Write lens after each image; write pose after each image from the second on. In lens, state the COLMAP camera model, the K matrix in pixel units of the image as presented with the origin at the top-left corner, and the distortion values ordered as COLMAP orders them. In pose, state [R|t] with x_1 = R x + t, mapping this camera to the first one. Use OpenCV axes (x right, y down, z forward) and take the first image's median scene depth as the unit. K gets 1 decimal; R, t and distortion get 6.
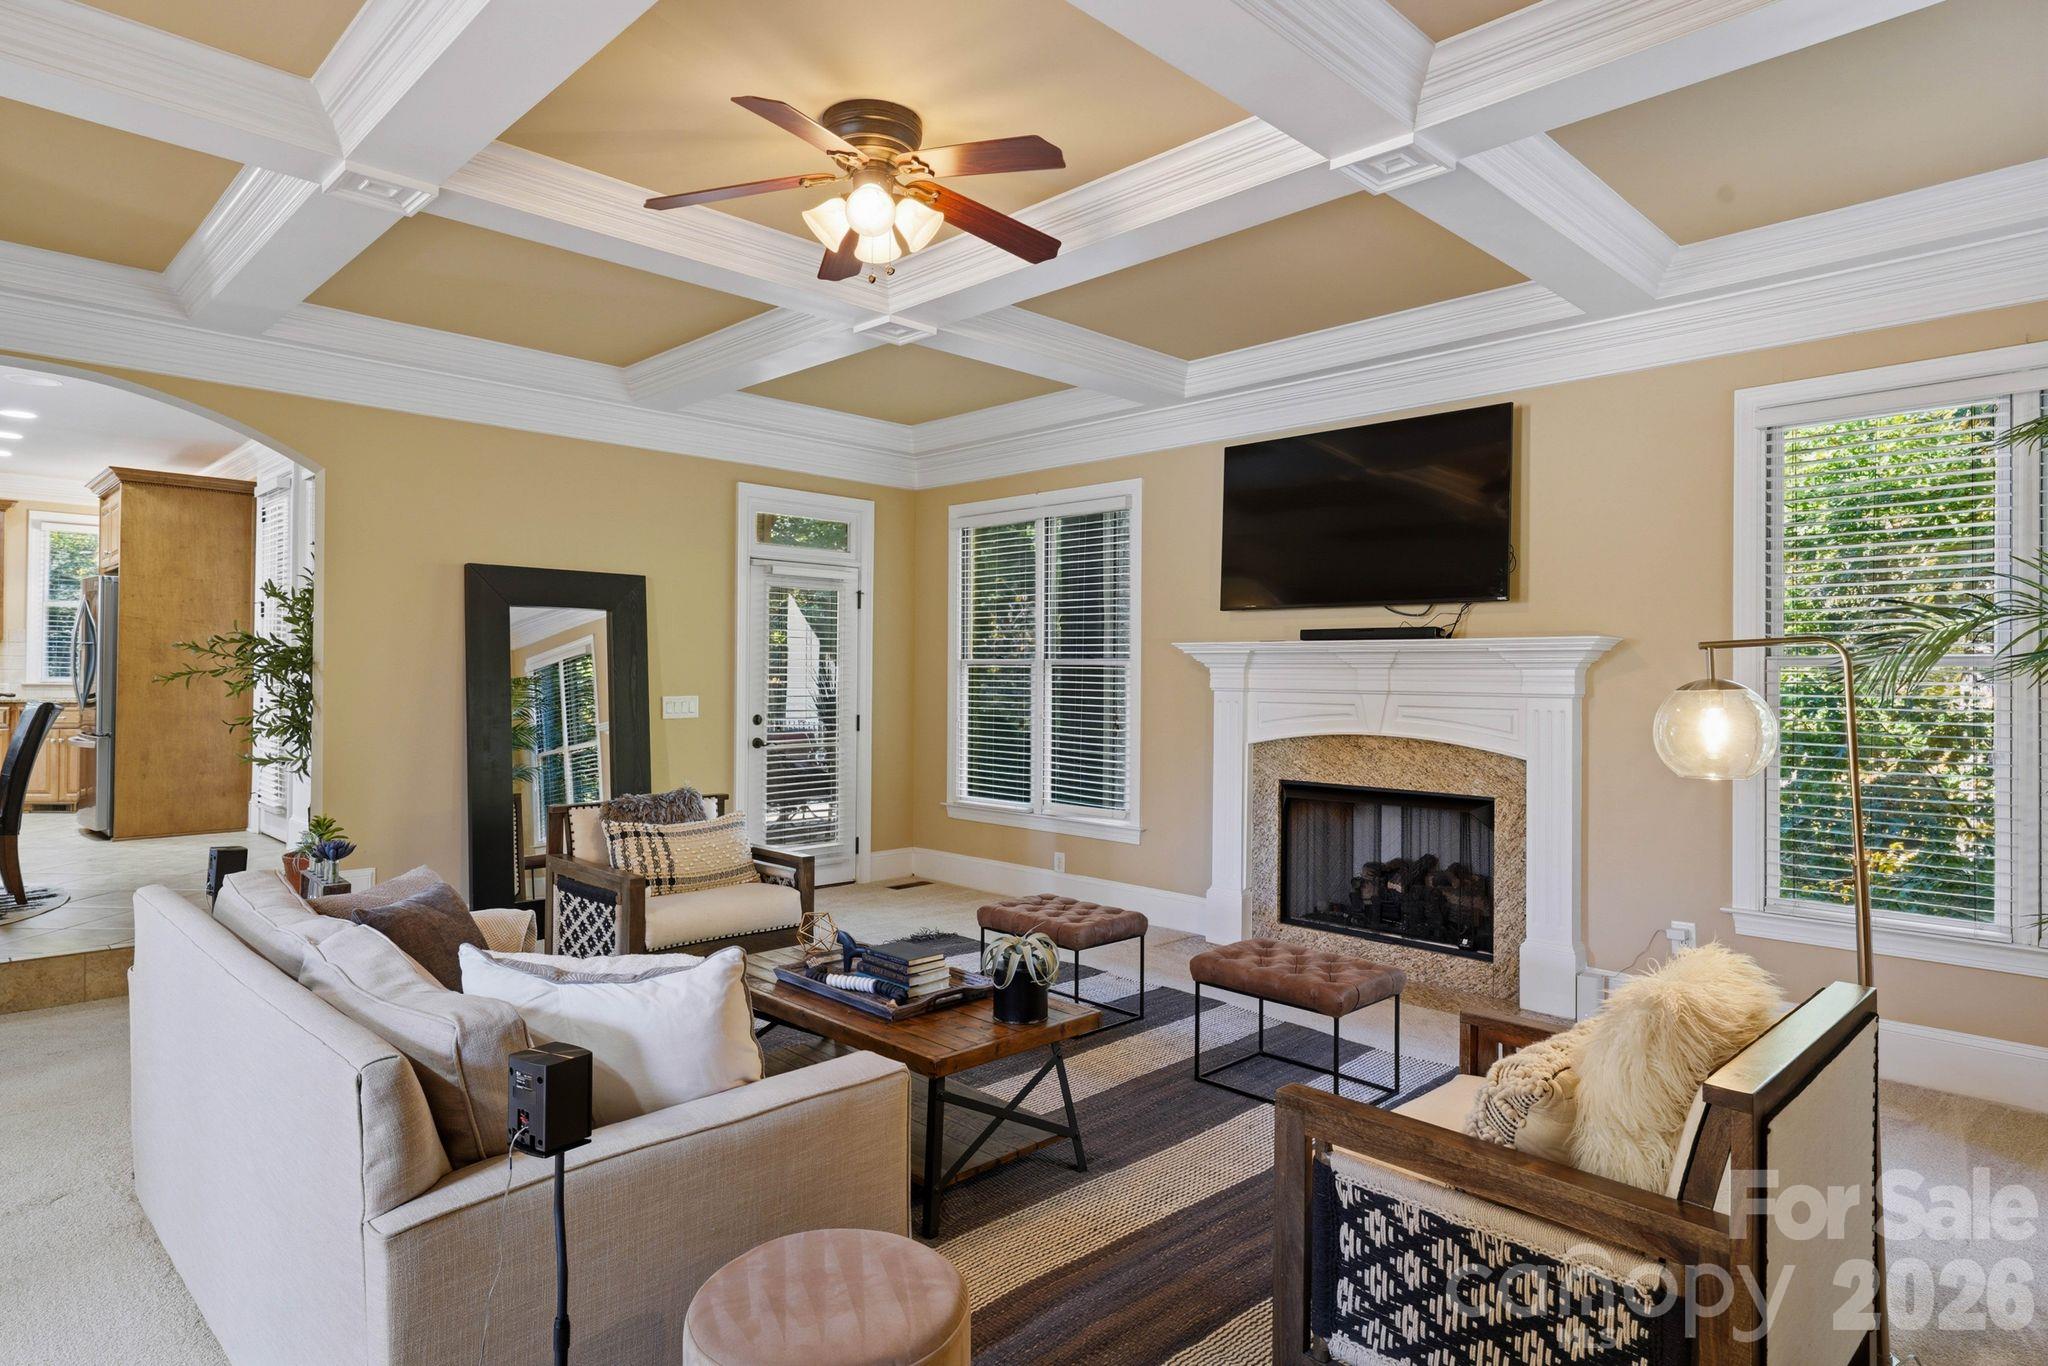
lens RADIAL K [[1140.3, 0, 1010.4], [0, 1140.3, 670.8], [0, 0, 1]] dist [0.004125, 0.001199]
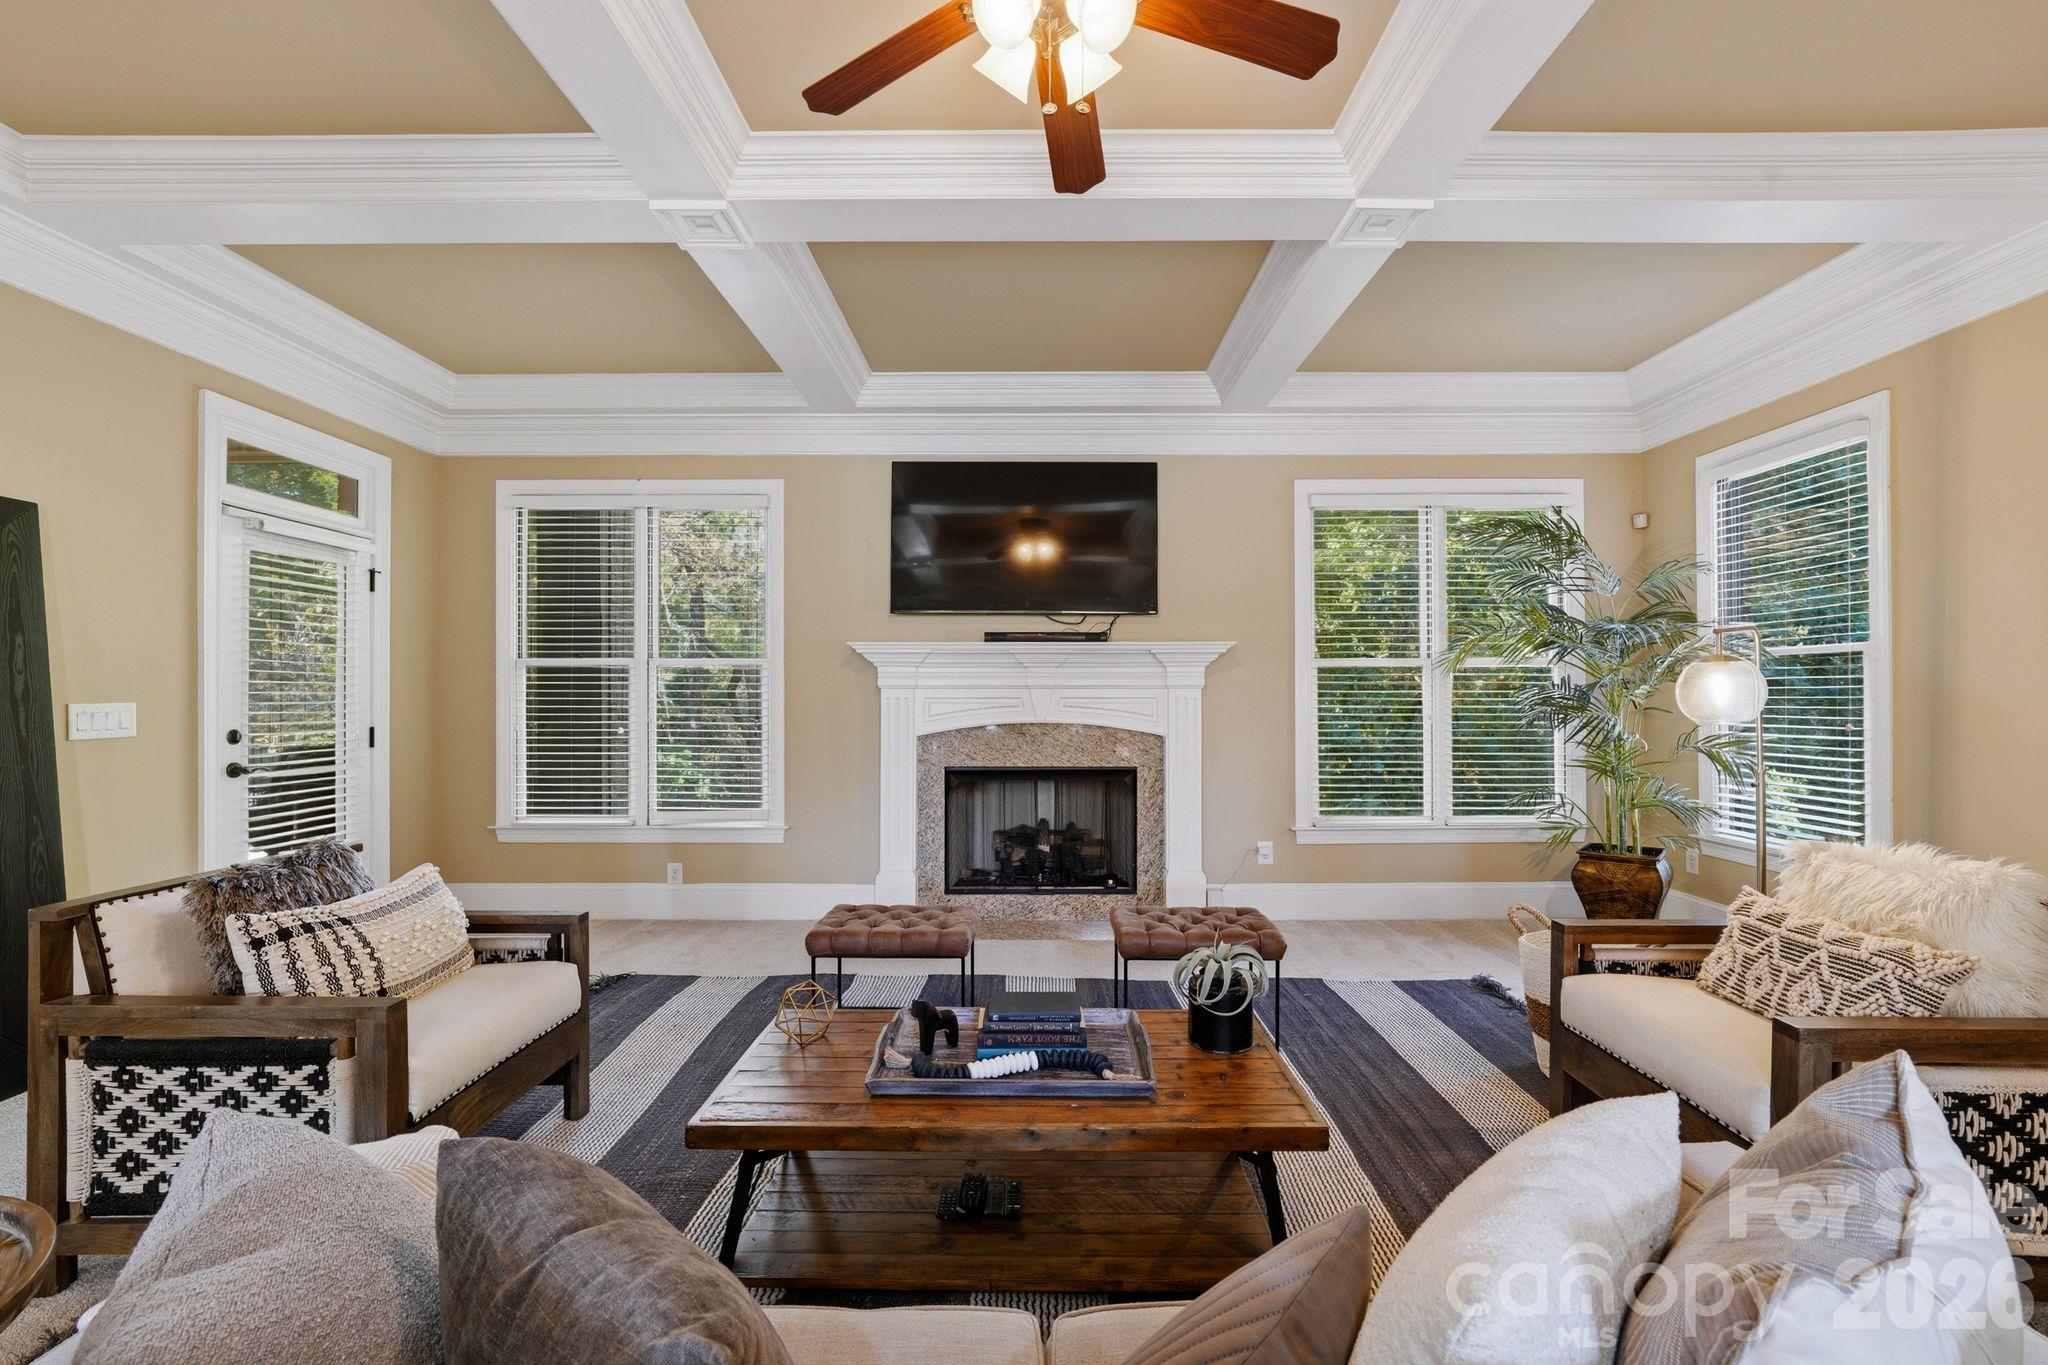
lens RADIAL K [[852.1, 0, 1029.0], [0, 852.1, 692.4], [0, 0, 1]] dist [-0.014737, 0.002245]
pose [[0.703614, -0.006858, 0.710550, -0.320456], [0.004292, 0.999976, 0.005401, 0.019349], [-0.710570, -0.000751, 0.703626, 0.377076]]
